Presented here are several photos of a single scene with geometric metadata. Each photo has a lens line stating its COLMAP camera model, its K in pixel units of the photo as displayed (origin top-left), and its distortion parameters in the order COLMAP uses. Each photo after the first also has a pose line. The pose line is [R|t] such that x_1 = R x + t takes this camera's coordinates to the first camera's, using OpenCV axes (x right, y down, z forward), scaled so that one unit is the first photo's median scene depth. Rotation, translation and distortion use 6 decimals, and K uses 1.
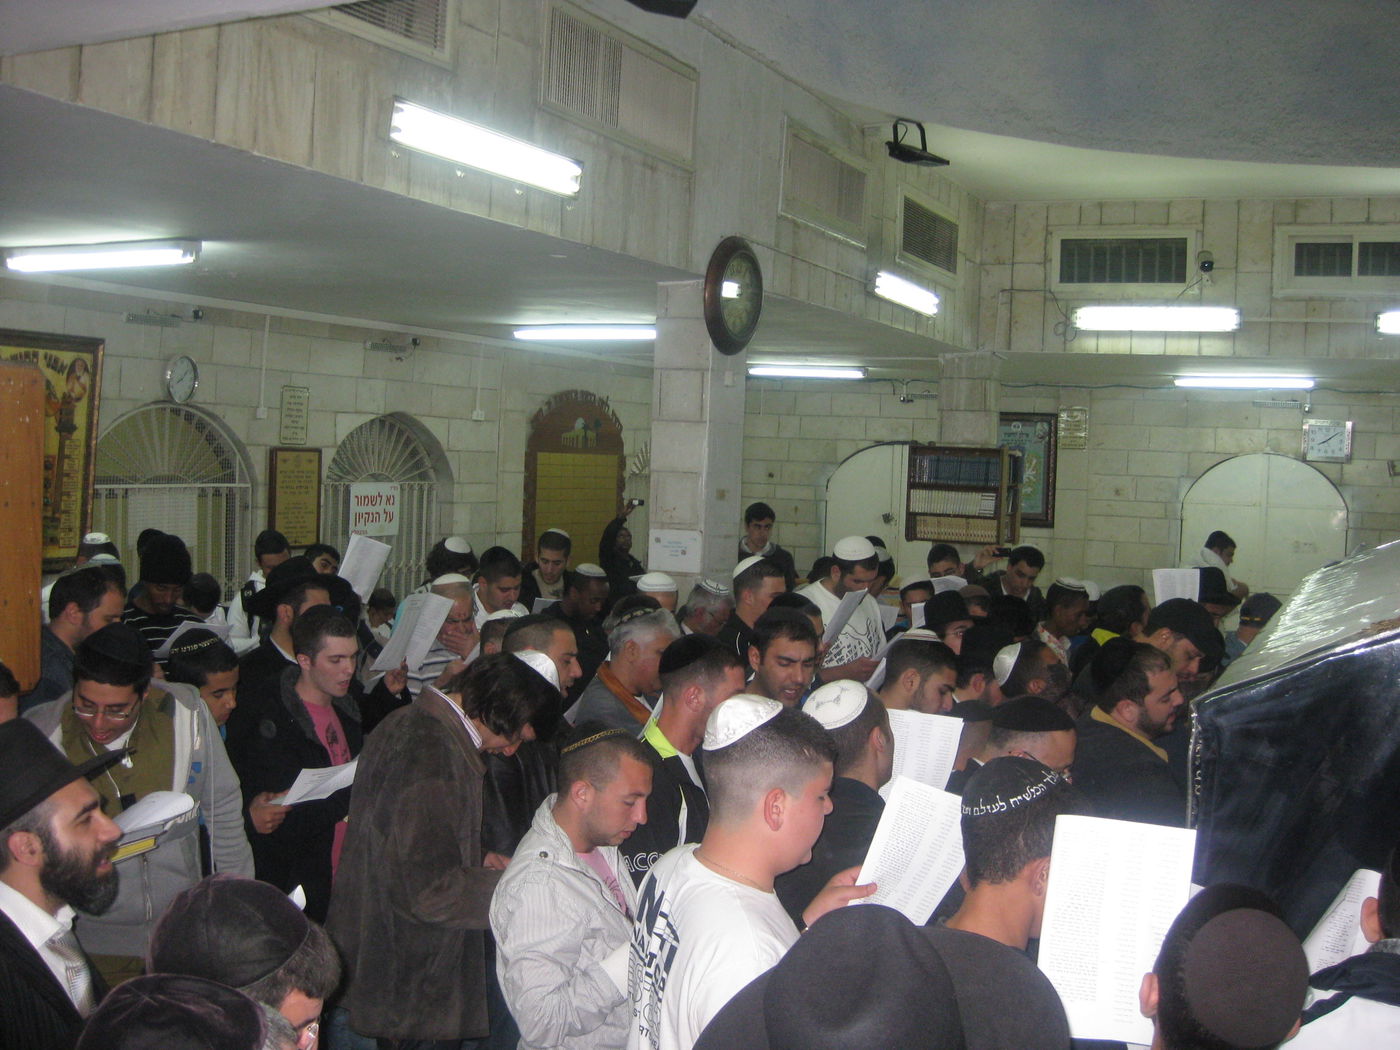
lens RADIAL K [[1512.3, 0, 700.0], [0, 1512.3, 525.0], [0, 0, 1]] dist [-0.197892, 0.177416]
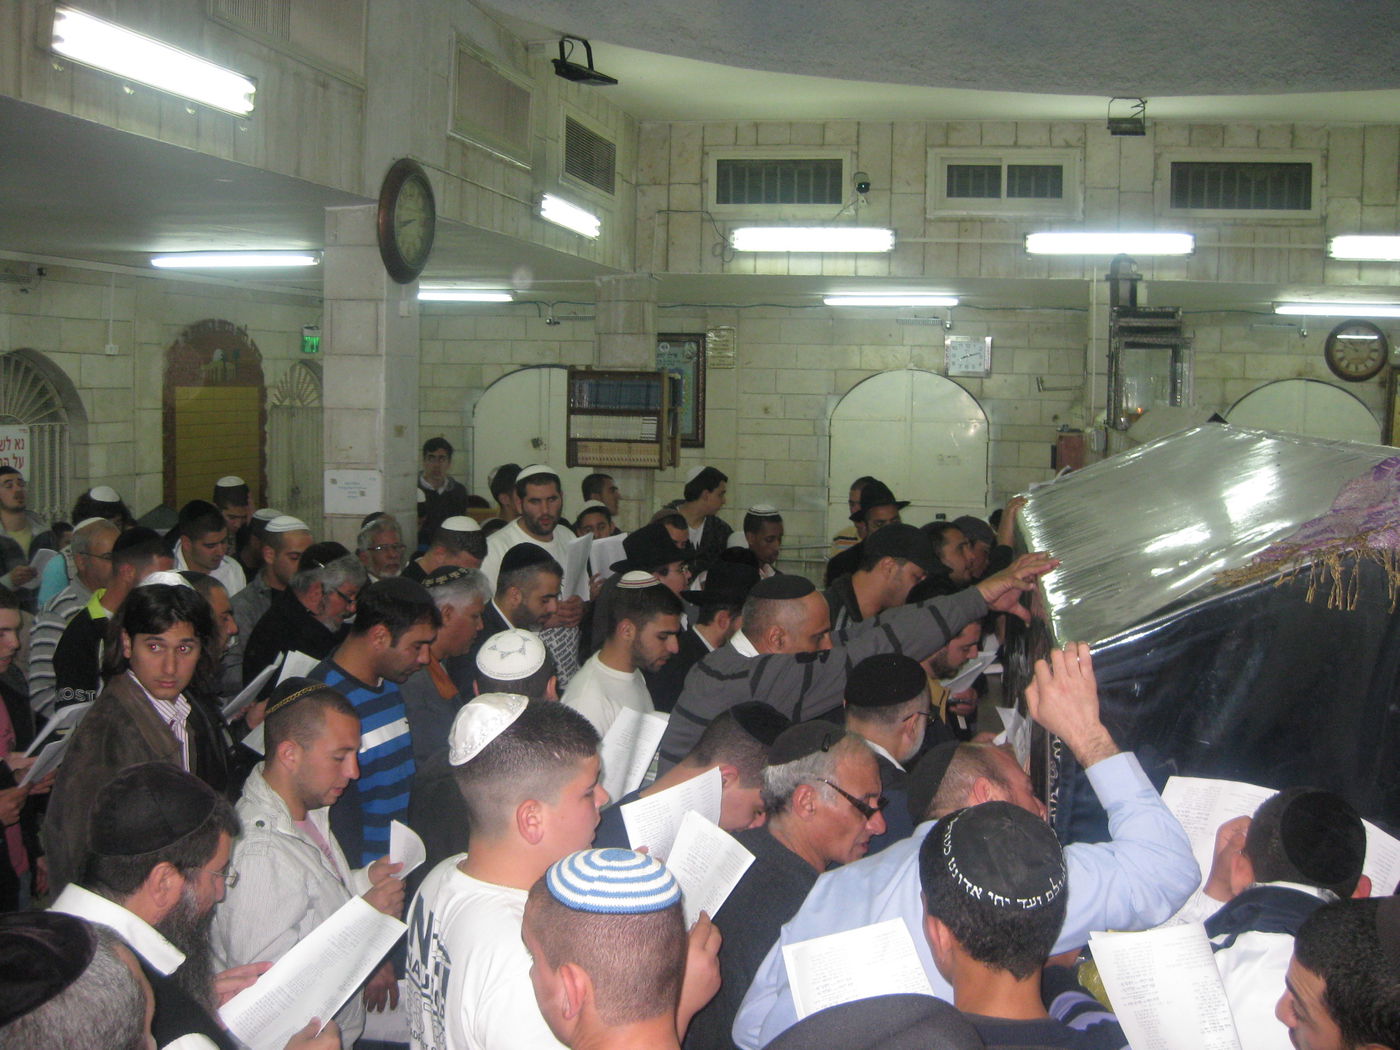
lens RADIAL K [[1524.7, 0, 708.4], [0, 1524.7, 530.7], [0, 0, 1]] dist [-0.178986, 0.144062]
pose [[0.966675, -0.043798, 0.252230, -0.028898], [0.029518, 0.997754, 0.060127, -0.005626], [-0.254297, -0.050678, 0.965797, 0.014426]]
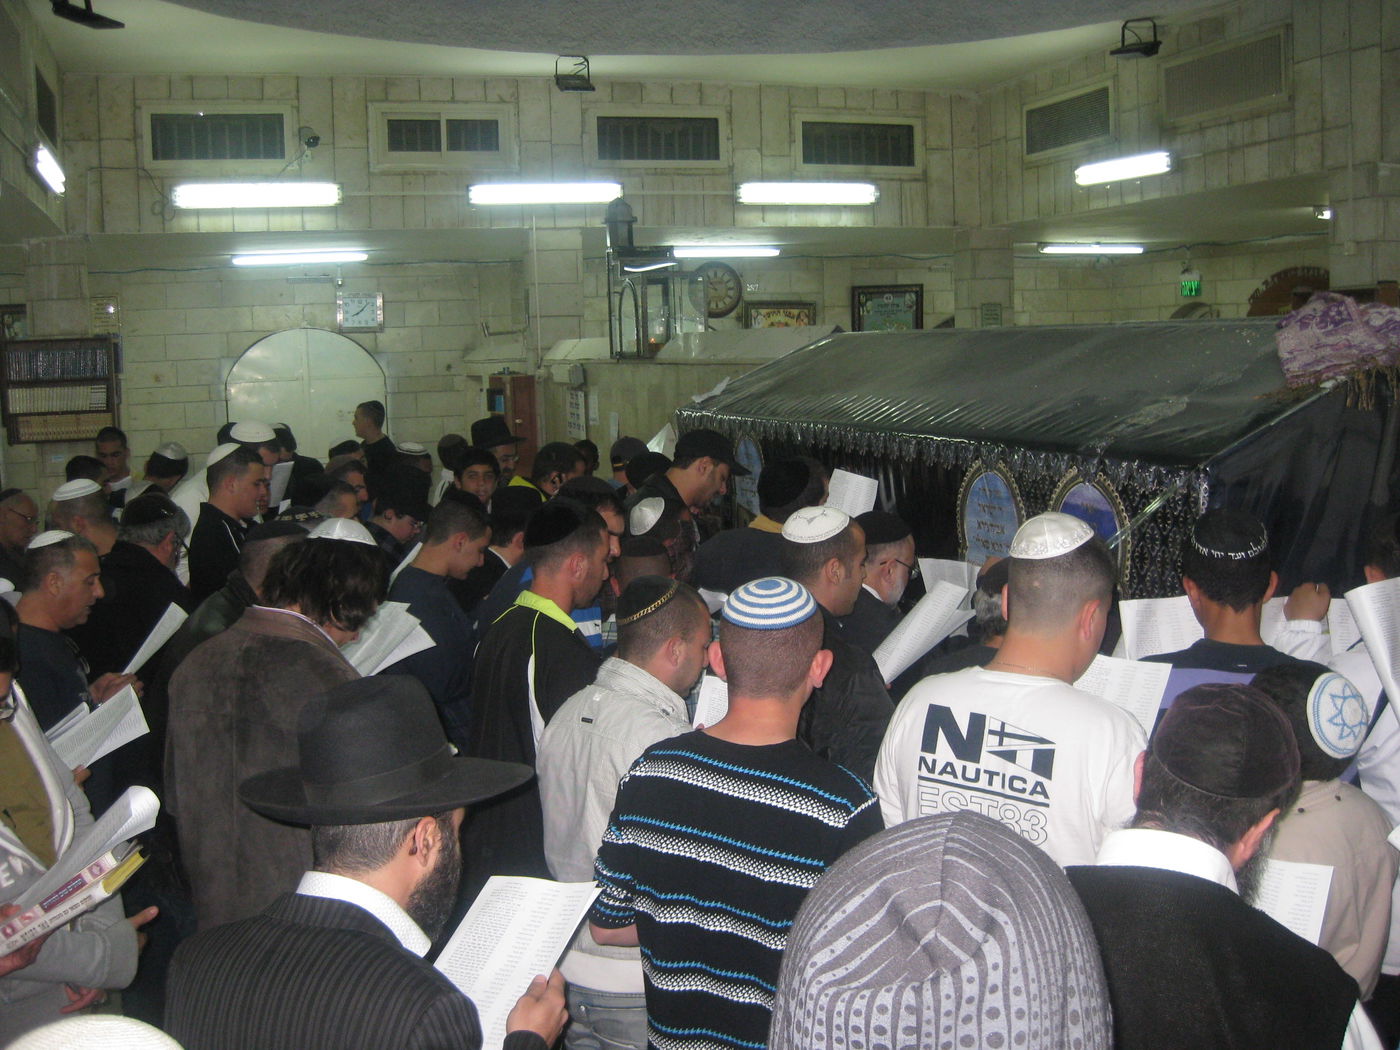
lens RADIAL K [[1524.7, 0, 708.4], [0, 1524.7, 530.7], [0, 0, 1]] dist [-0.178986, 0.144062]
pose [[0.720732, -0.139501, 0.679032, -0.184526], [0.087072, 0.990002, 0.110968, -0.000739], [-0.687724, -0.020853, 0.725673, 0.059965]]
